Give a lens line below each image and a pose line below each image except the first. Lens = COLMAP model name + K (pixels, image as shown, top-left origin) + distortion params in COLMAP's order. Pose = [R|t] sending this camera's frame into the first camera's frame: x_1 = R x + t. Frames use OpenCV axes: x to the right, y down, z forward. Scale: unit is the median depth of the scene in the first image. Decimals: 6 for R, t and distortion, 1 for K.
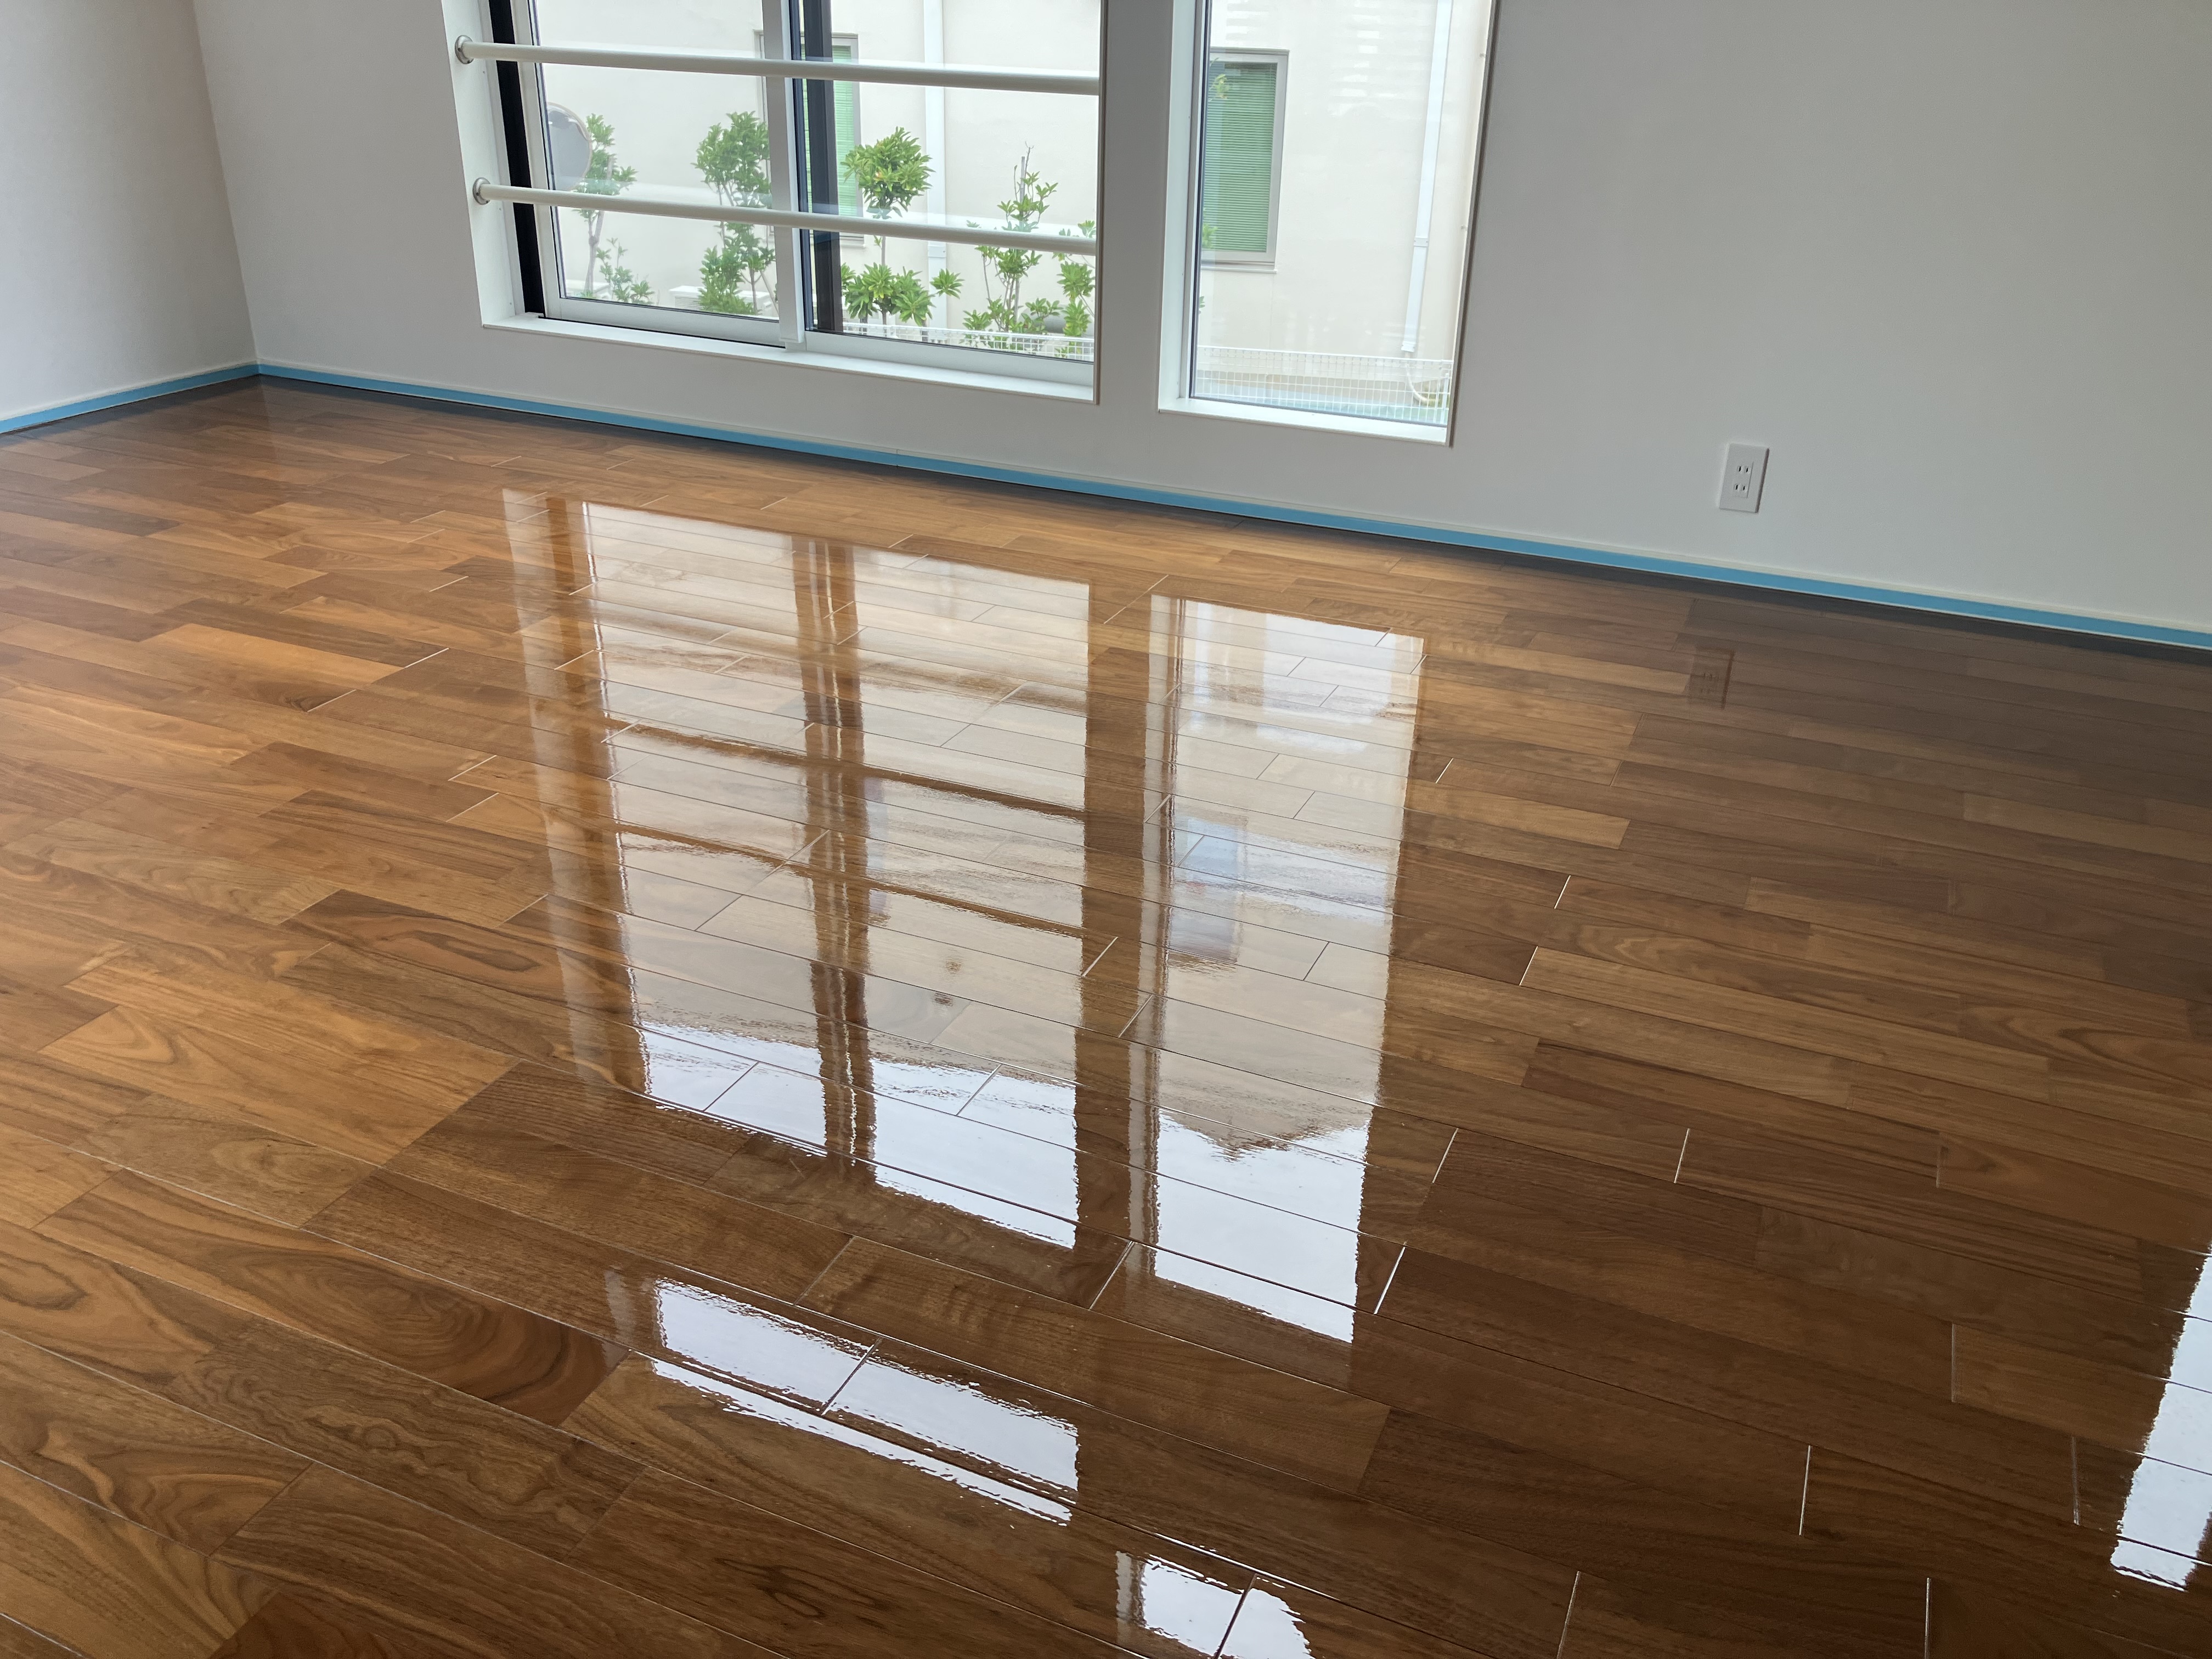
lens RADIAL K [[1818.9, 0, 1106.0], [0, 1818.9, 829.5], [0, 0, 1]] dist [0.006308, -0.007300]
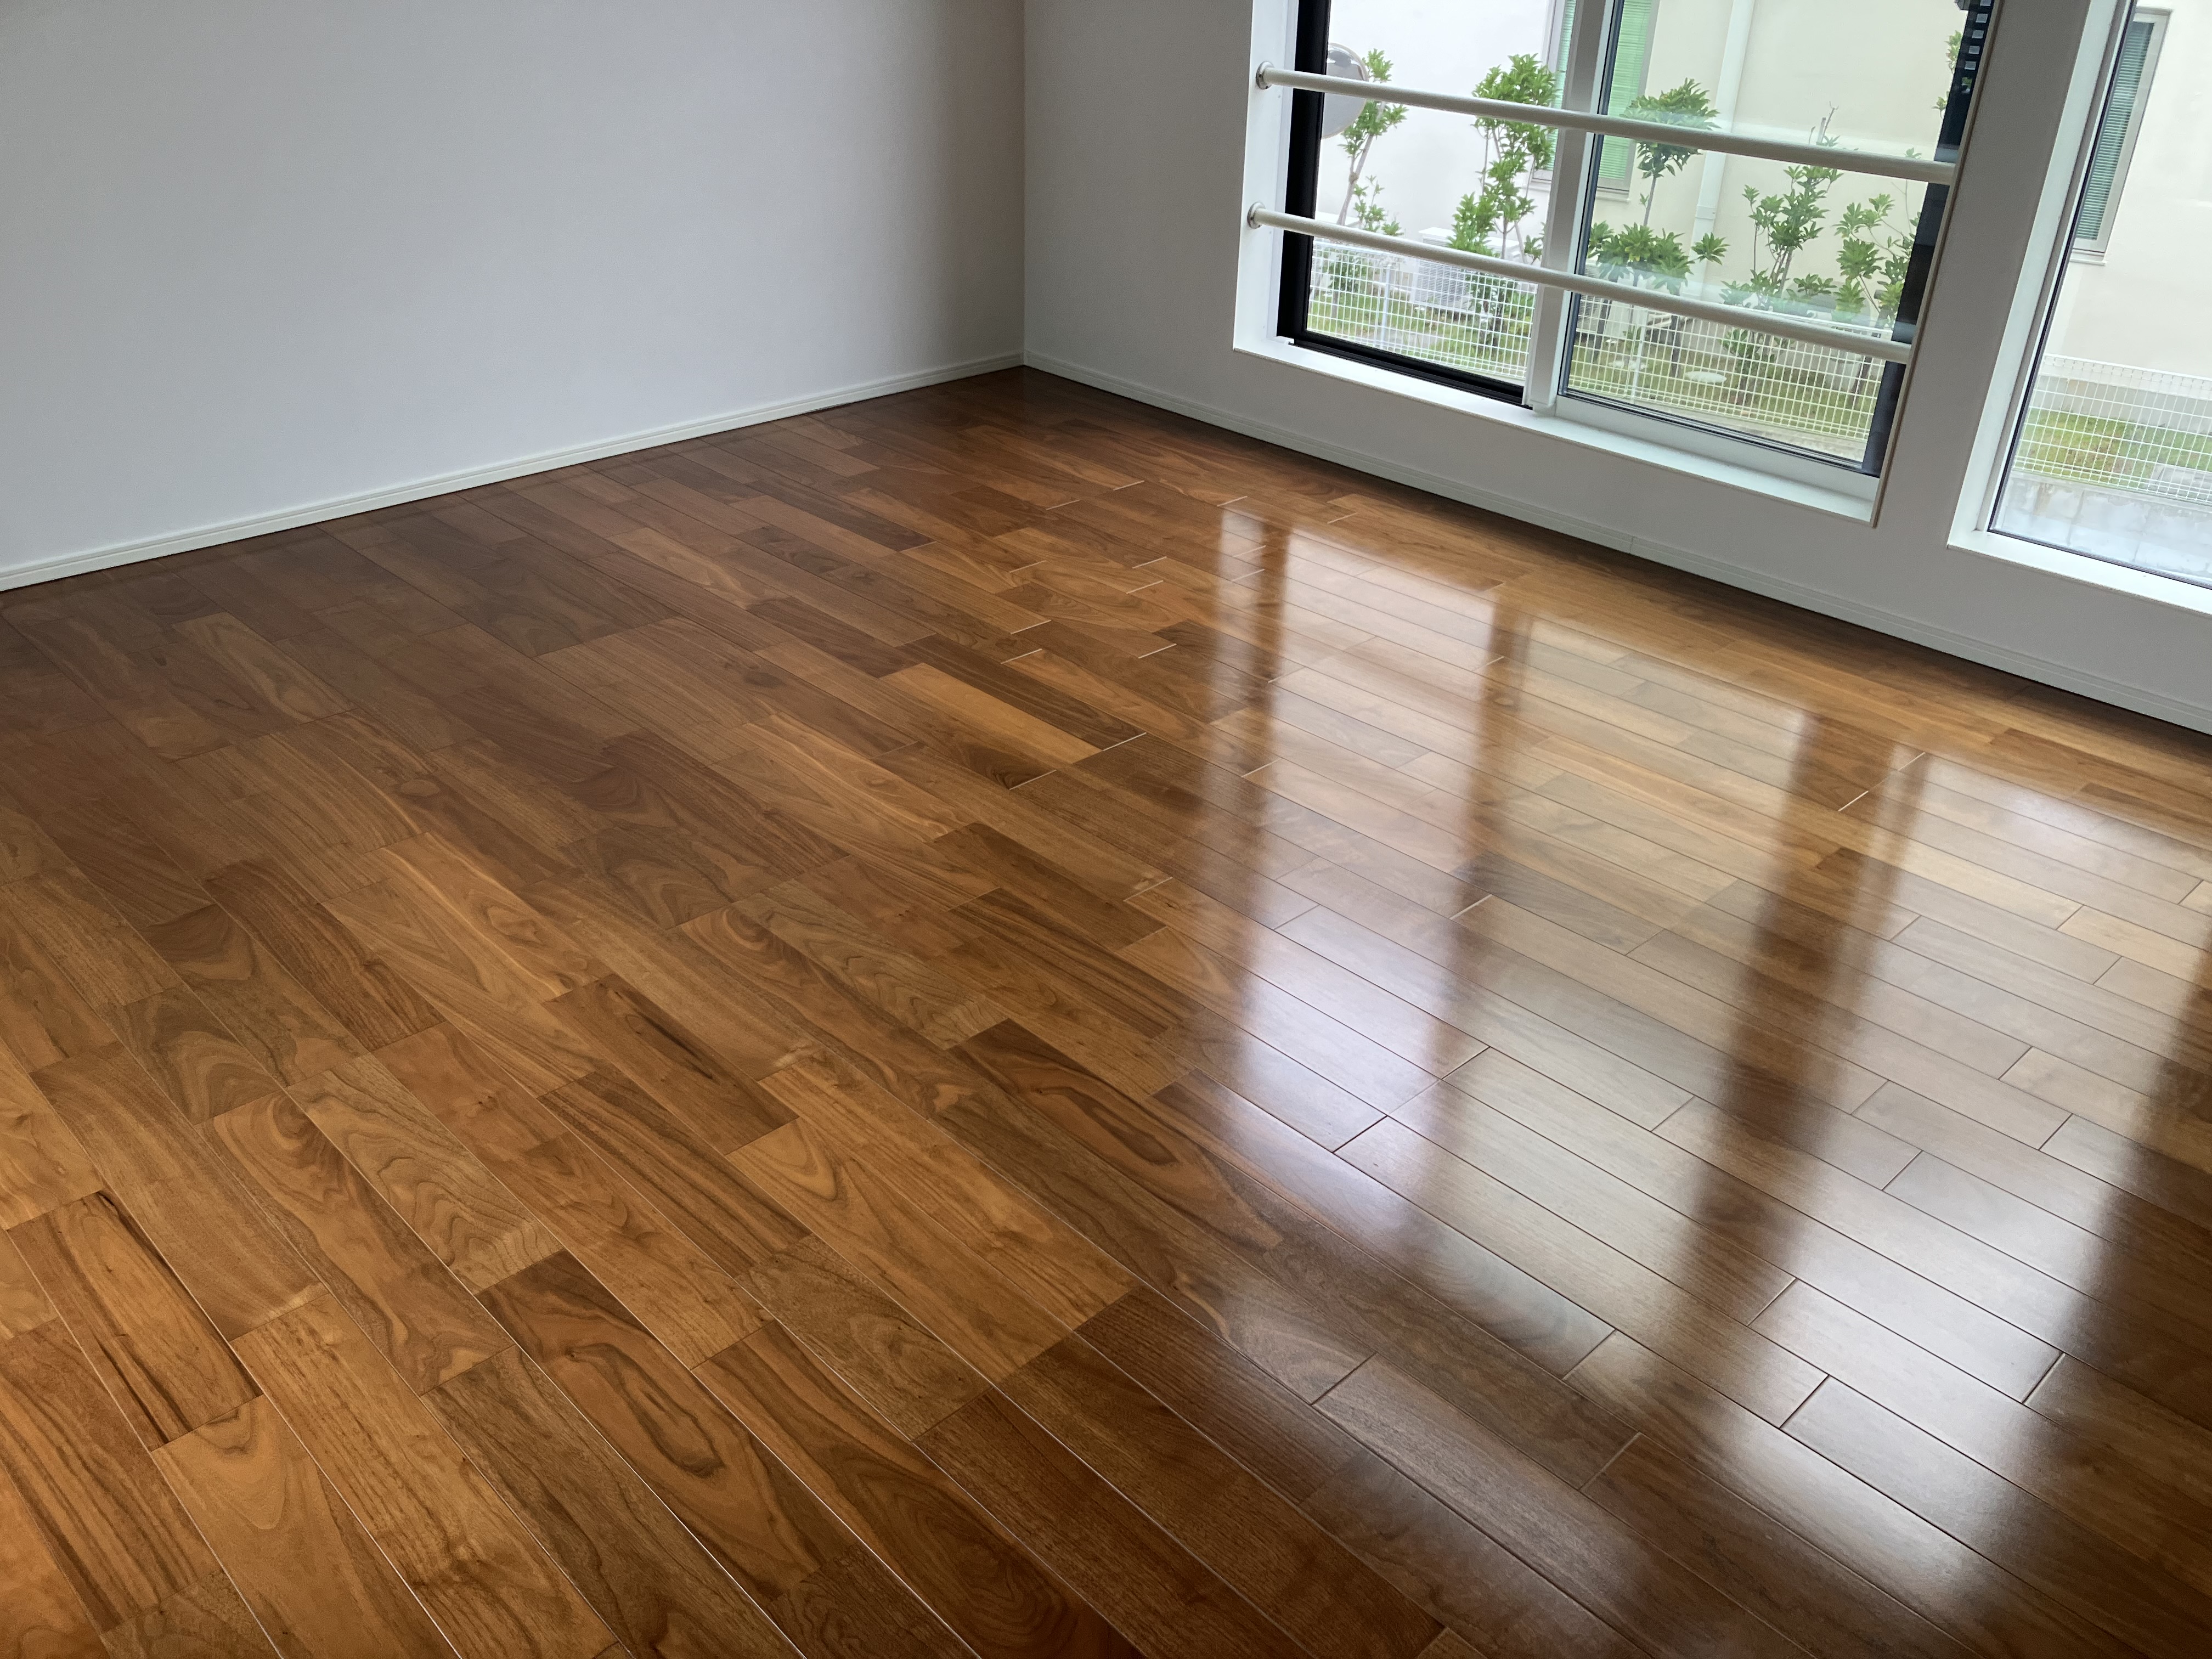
lens RADIAL K [[1818.9, 0, 1106.0], [0, 1818.9, 829.5], [0, 0, 1]] dist [0.006308, -0.007300]
pose [[0.924358, 0.179446, -0.336690, -0.034772], [-0.165317, 0.983722, 0.070431, -0.121838], [0.343849, -0.009443, 0.938978, 0.046775]]
